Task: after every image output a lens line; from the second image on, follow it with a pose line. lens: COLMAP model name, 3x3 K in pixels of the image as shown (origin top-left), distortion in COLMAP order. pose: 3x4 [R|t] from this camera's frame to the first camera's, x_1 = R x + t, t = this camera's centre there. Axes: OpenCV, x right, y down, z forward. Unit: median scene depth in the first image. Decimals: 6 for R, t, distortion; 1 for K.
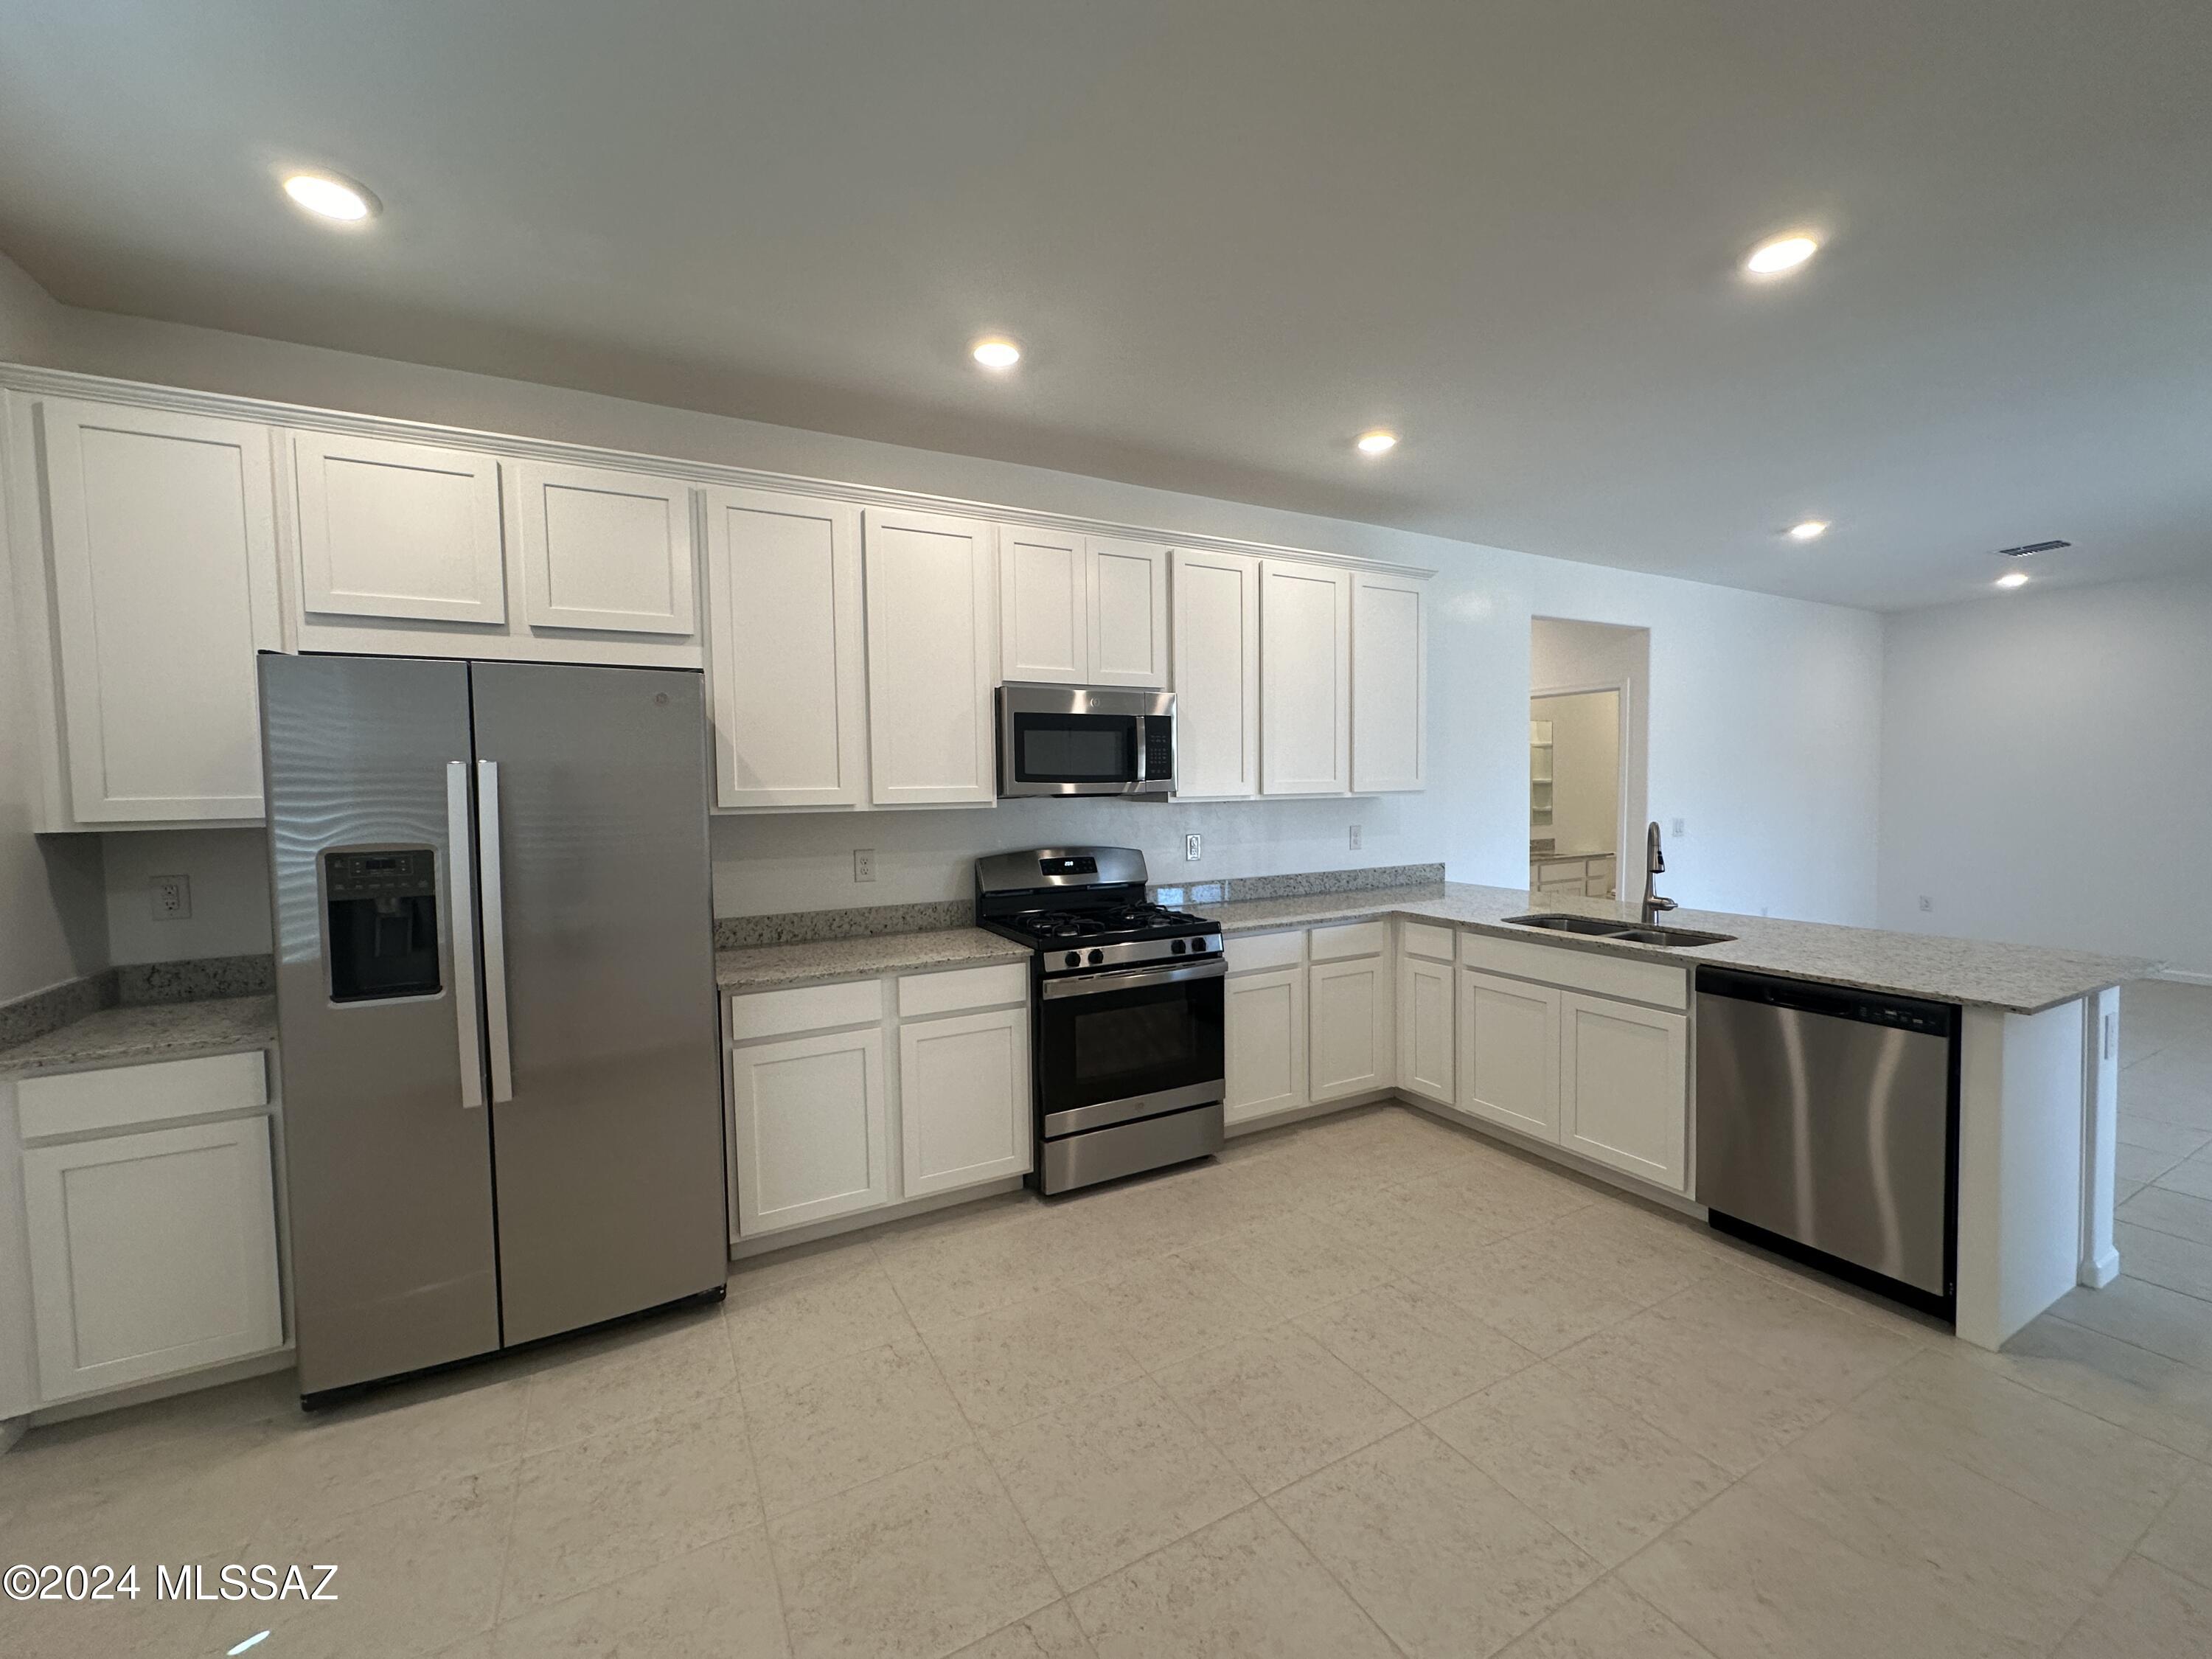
lens RADIAL K [[878.0, 0, 1100.6], [0, 878.0, 830.5], [0, 0, 1]] dist [-0.001434, -0.000112]
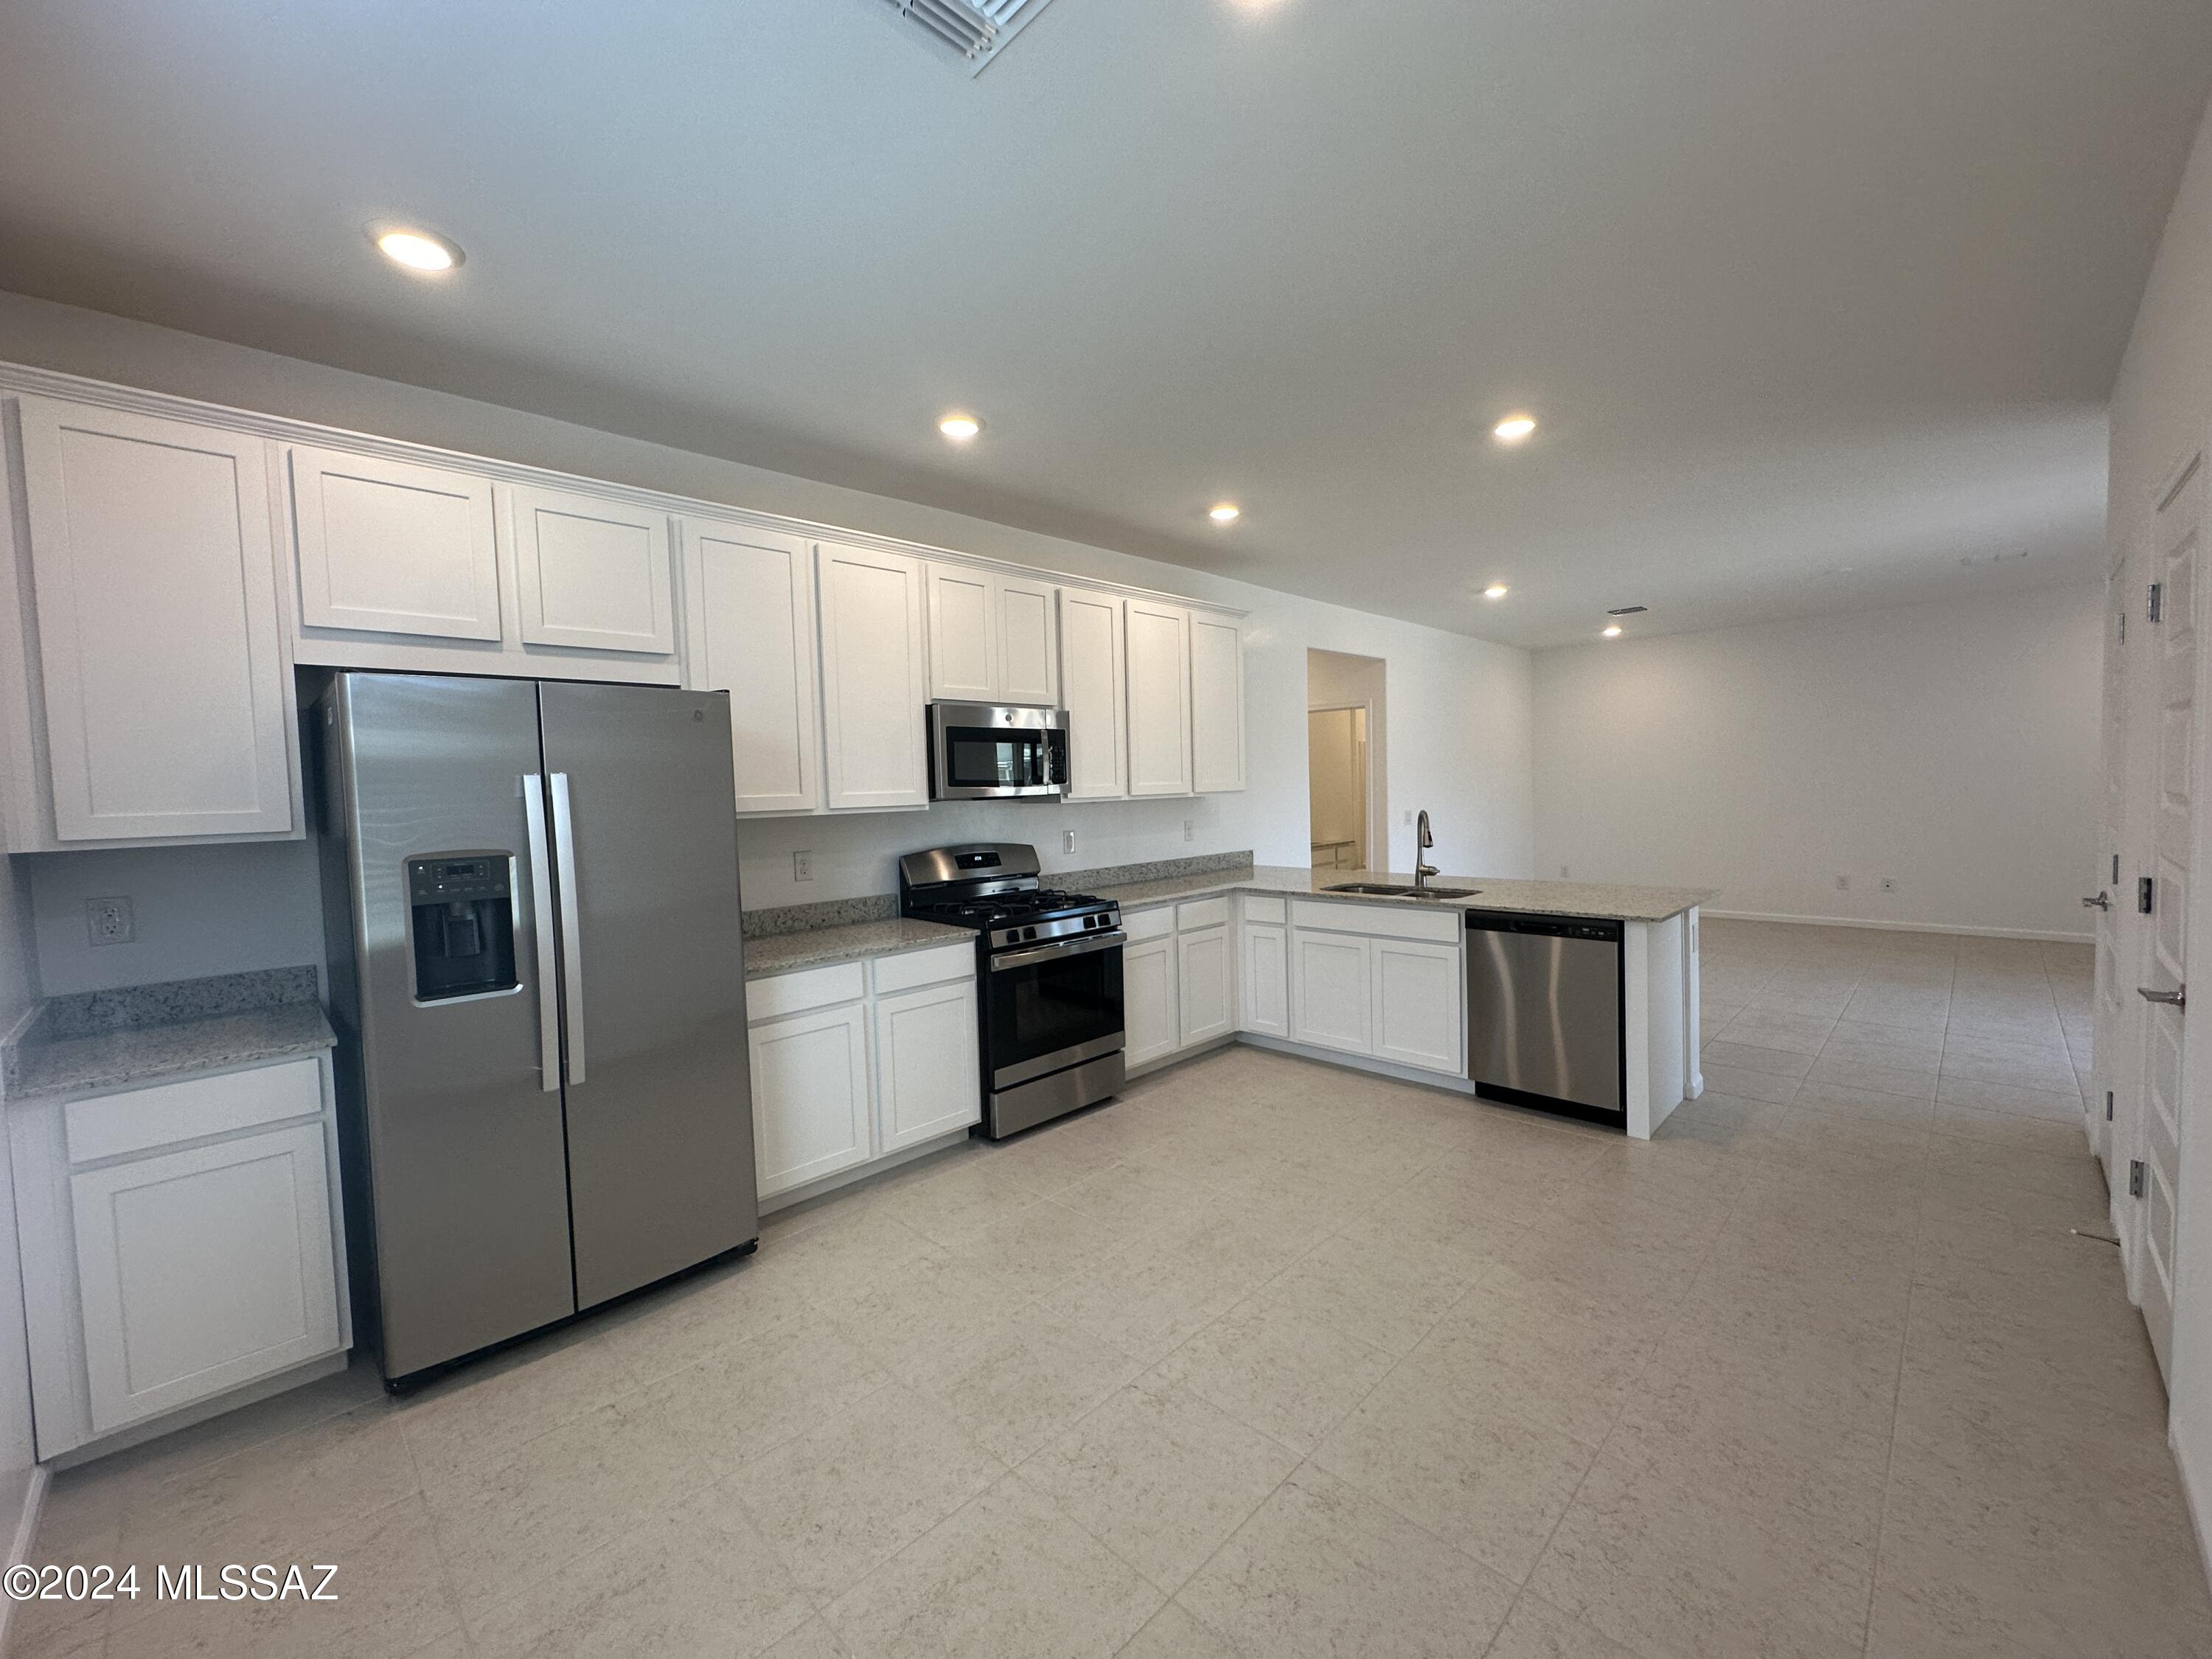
lens RADIAL K [[878.0, 0, 1100.6], [0, 878.0, 830.5], [0, 0, 1]] dist [-0.001434, -0.000112]
pose [[0.957861, -0.027790, 0.285884, -0.241746], [0.029781, 0.999553, -0.002620, 0.010776], [-0.285683, 0.011024, 0.958261, -0.159184]]
